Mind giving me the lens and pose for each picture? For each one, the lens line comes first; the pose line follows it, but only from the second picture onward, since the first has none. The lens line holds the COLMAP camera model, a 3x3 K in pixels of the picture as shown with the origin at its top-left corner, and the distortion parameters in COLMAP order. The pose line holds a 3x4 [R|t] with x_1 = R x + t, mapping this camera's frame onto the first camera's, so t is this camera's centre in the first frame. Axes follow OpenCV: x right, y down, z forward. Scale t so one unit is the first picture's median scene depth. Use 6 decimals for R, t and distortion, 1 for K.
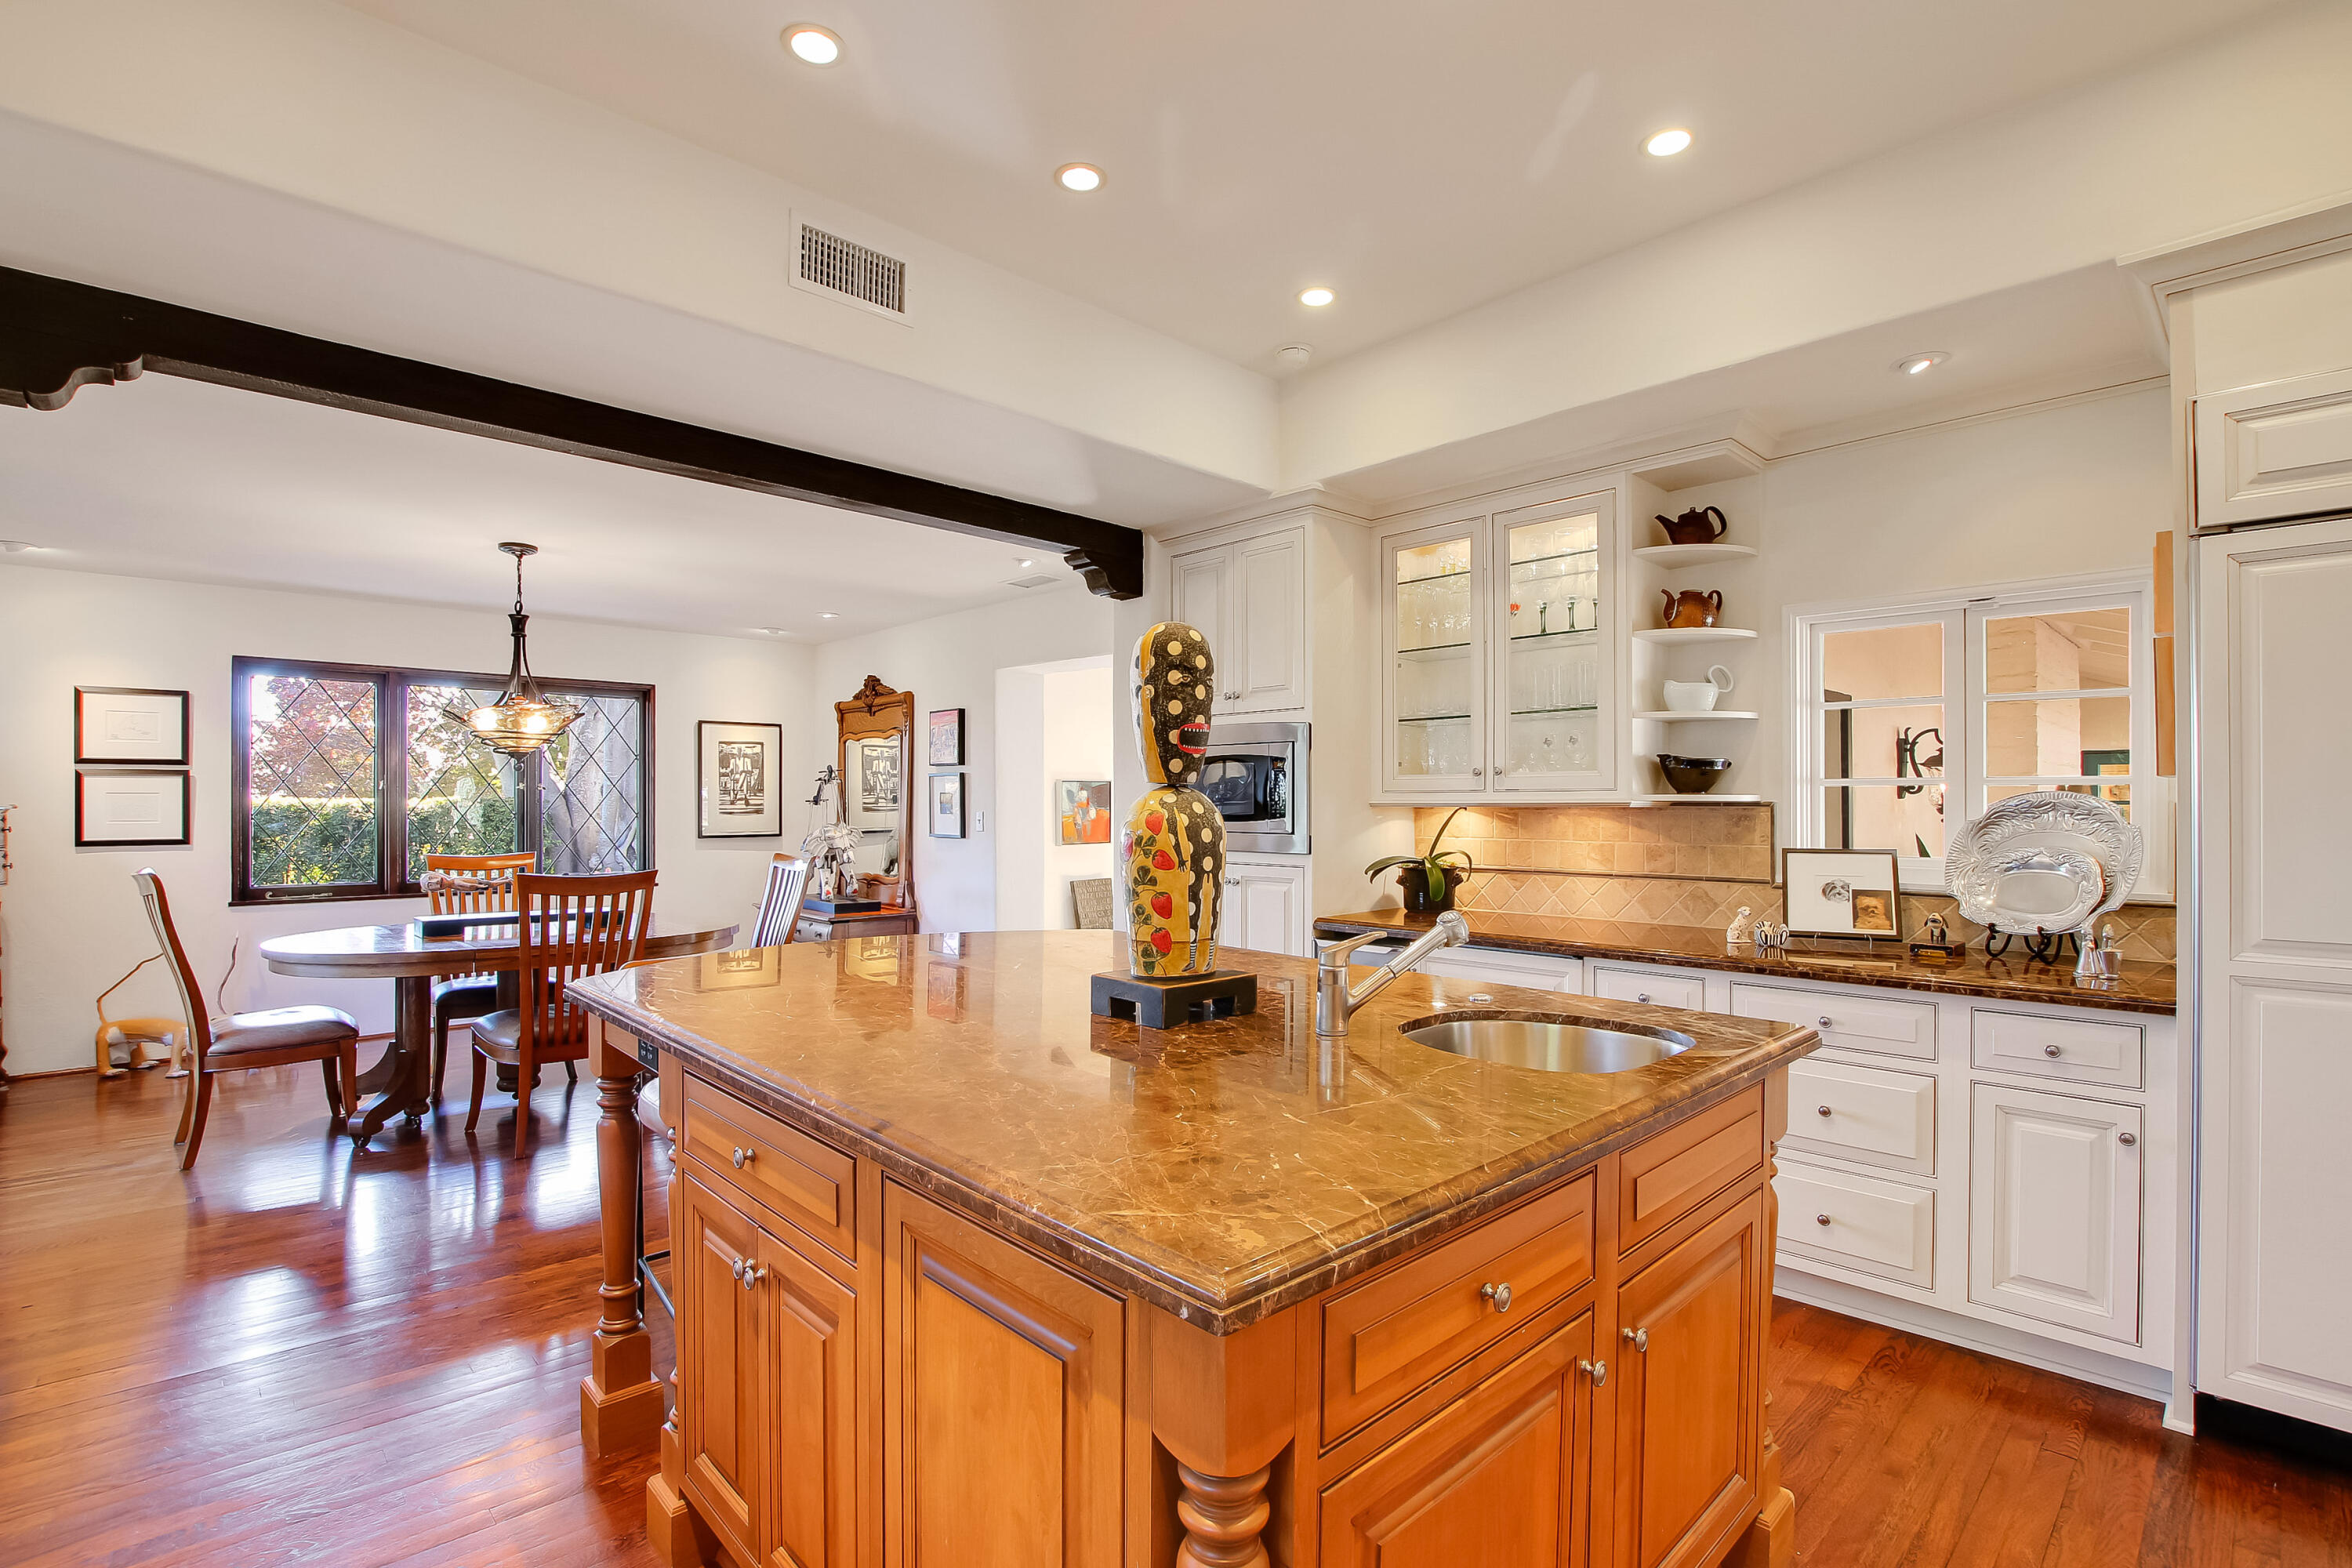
lens RADIAL K [[1104.3, 0, 1171.8], [0, 1104.3, 791.3], [0, 0, 1]] dist [-0.023172, -0.002412]
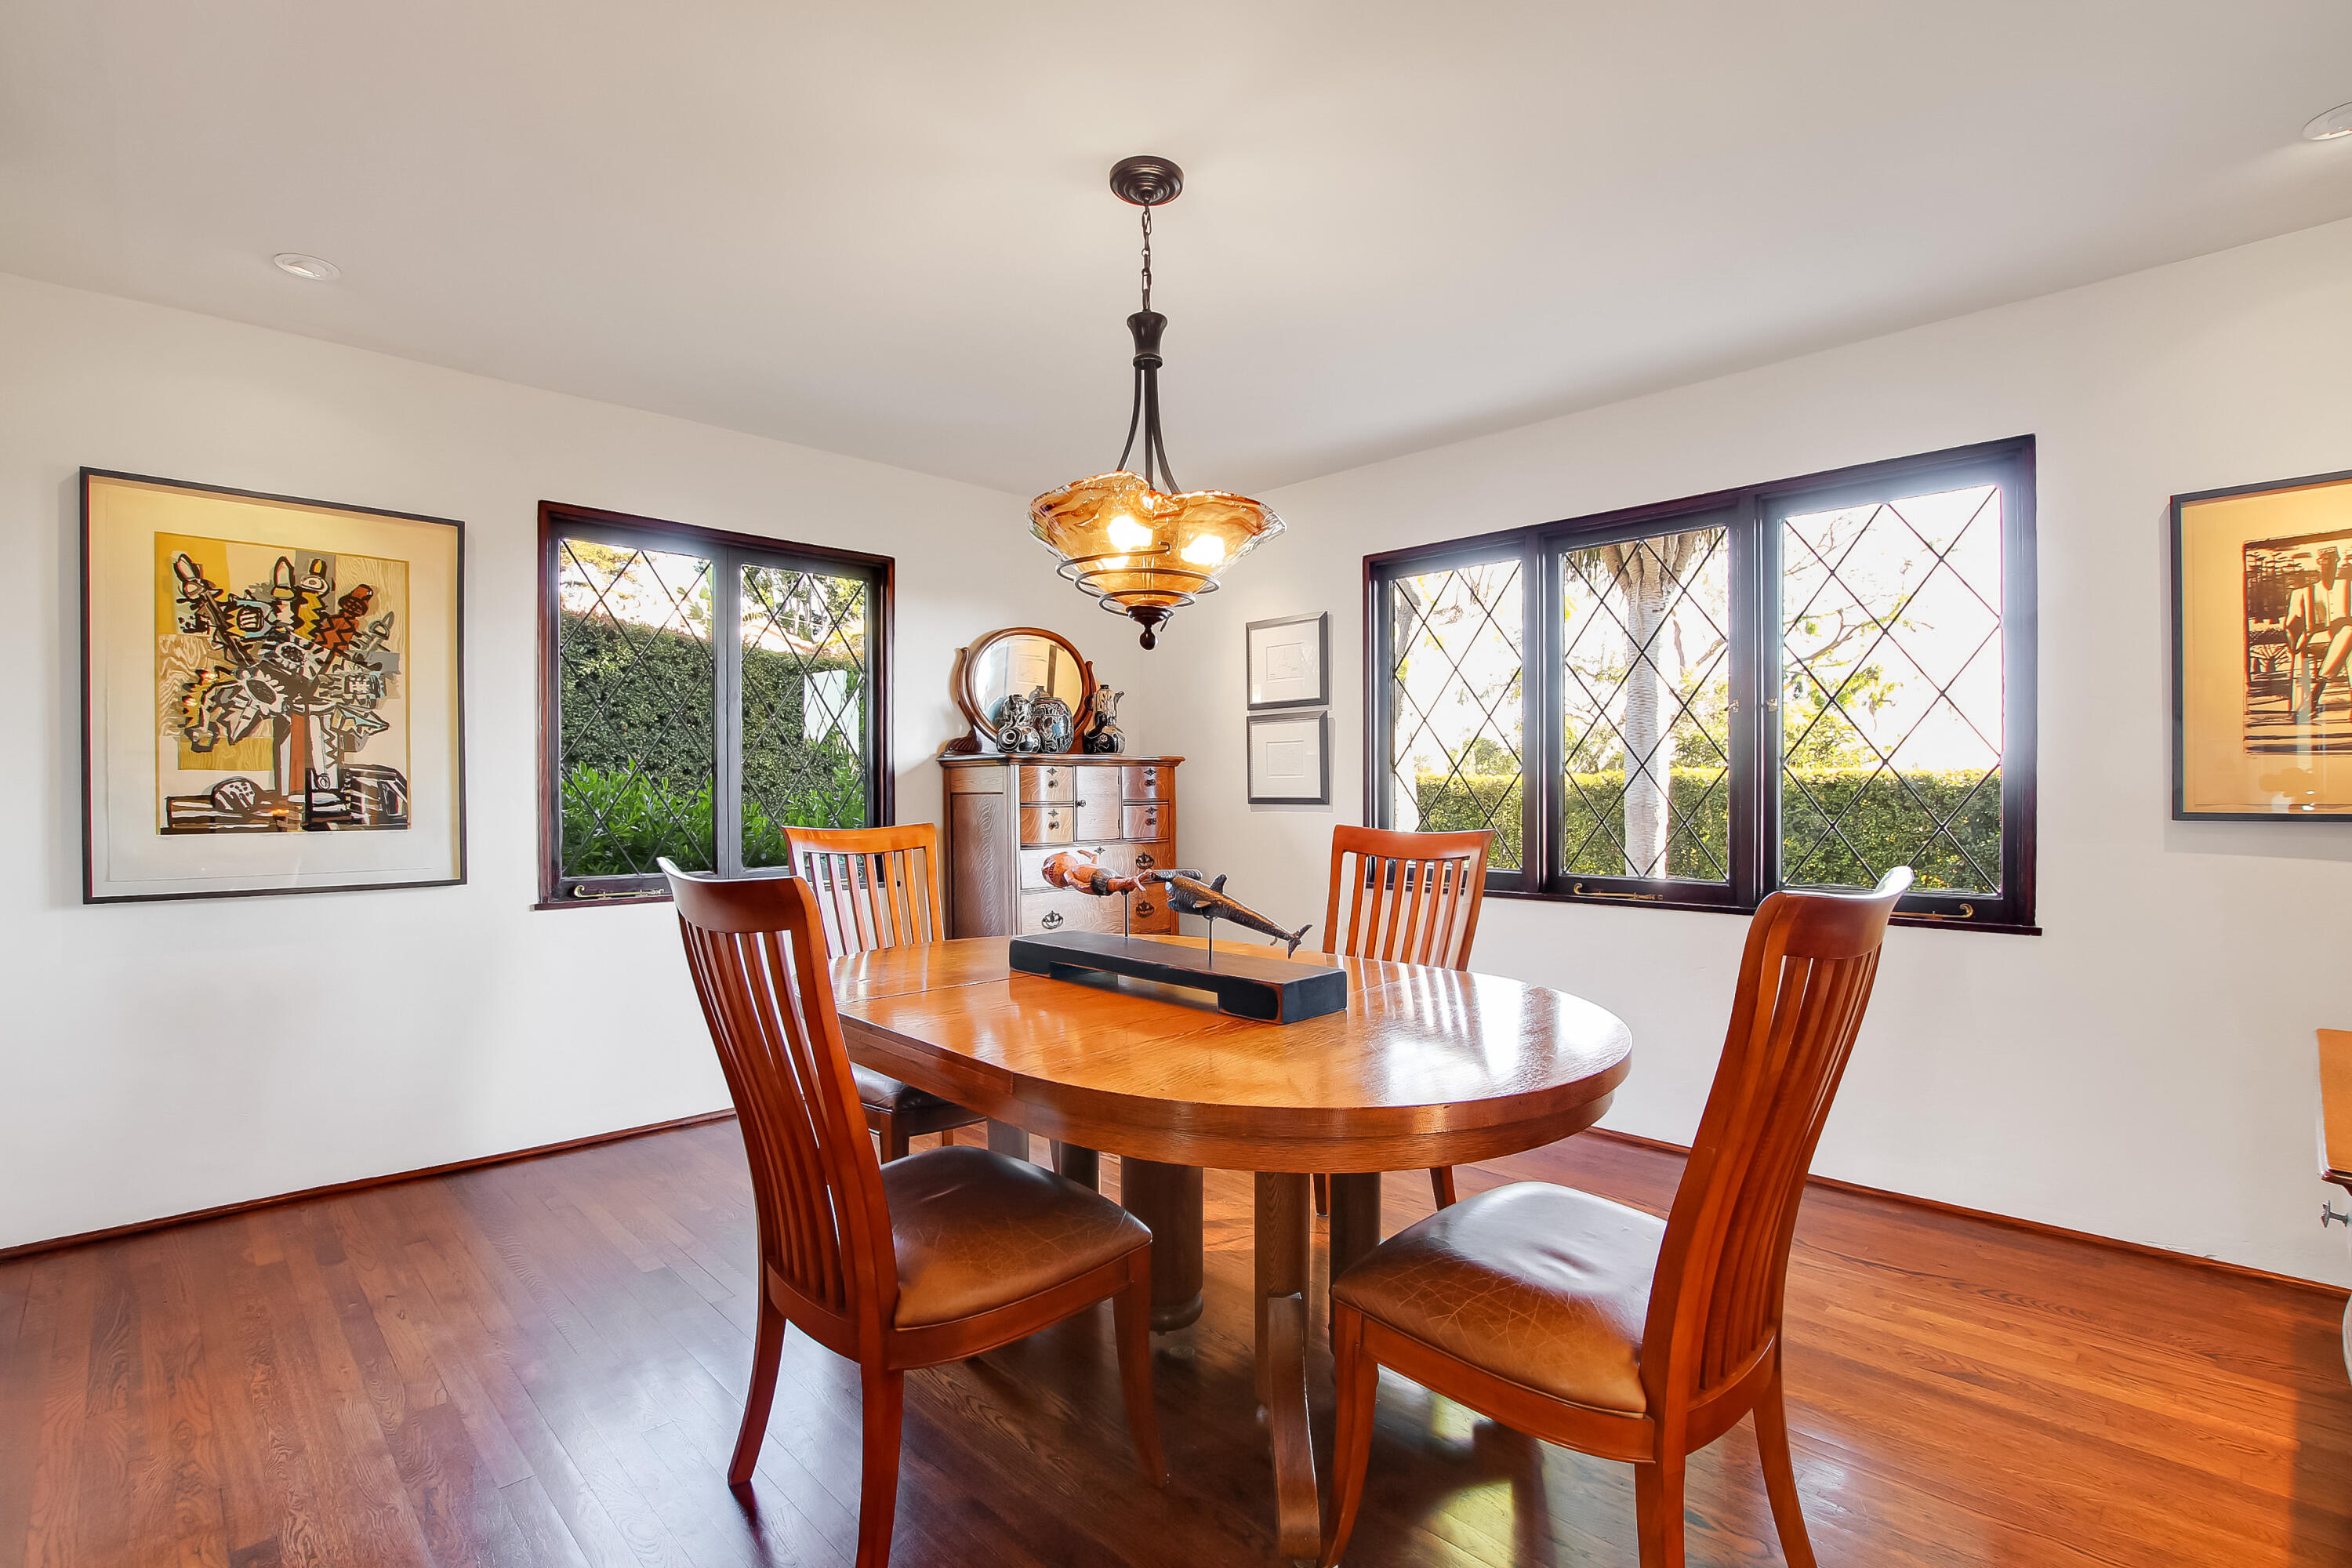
lens RADIAL K [[1104.3, 0, 1165.6], [0, 1104.3, 795.9], [0, 0, 1]] dist [-0.023172, -0.002412]
pose [[0.004193, -0.011160, -0.999929, -0.098517], [-0.001027, 0.999937, -0.011164, 0.051813], [0.999991, 0.001073, 0.004181, 0.880132]]
